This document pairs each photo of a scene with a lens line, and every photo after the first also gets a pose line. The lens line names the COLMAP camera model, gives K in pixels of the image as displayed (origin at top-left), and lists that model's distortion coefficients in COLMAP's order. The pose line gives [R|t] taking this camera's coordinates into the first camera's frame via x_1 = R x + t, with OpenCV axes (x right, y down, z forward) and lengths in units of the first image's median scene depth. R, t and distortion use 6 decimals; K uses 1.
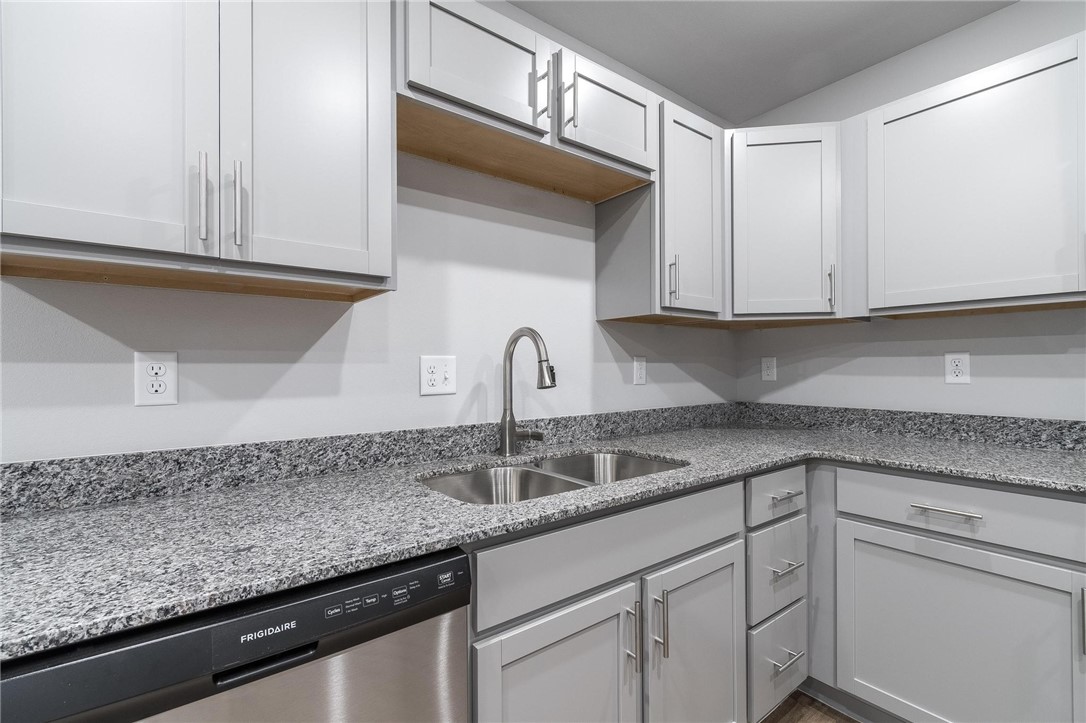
lens RADIAL K [[488.4, 0, 533.9], [0, 488.4, 364.4], [0, 0, 1]] dist [0.004251, 0.000739]
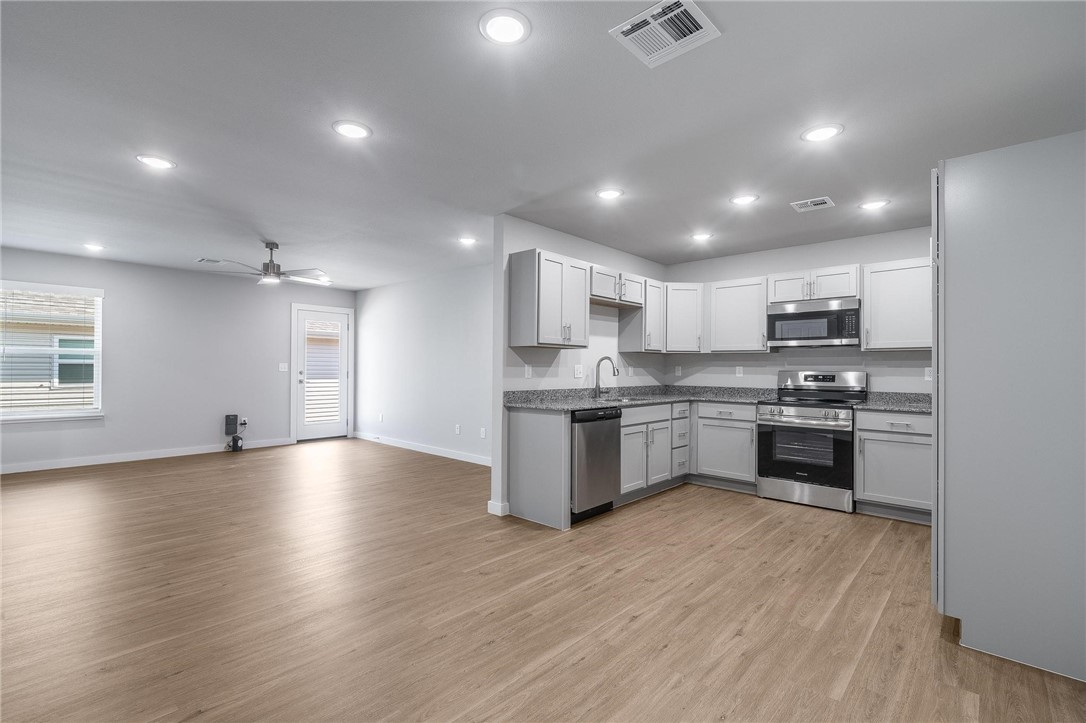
lens RADIAL K [[488.4, 0, 533.9], [0, 488.4, 364.4], [0, 0, 1]] dist [0.004251, 0.000739]
pose [[0.985940, 0.014952, 0.166432, -0.878975], [-0.014899, 0.999888, -0.001565, -0.012480], [-0.166436, -0.000936, 0.986052, -1.777182]]
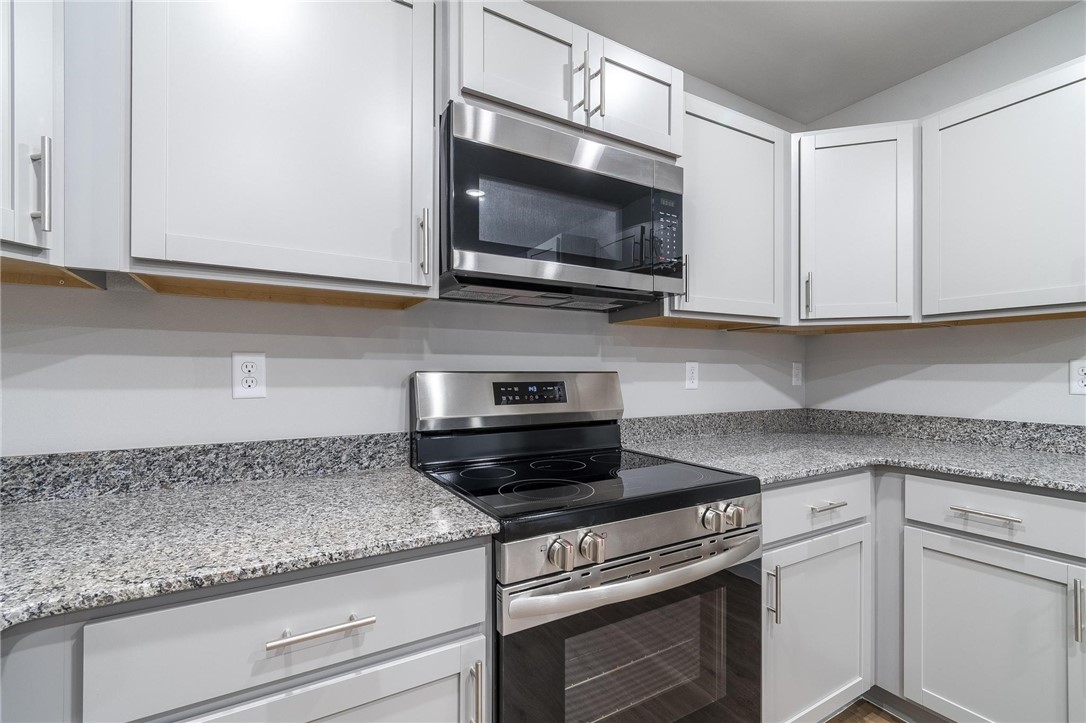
lens RADIAL K [[481.6, 0, 542.3], [0, 481.6, 372.3], [0, 0, 1]] dist [0.000093, -0.000225]
pose [[0.119565, 0.005996, 0.992808, 0.260435], [-0.007153, 0.999961, -0.005178, 0.004422], [-0.992801, -0.006482, 0.119603, 0.552610]]
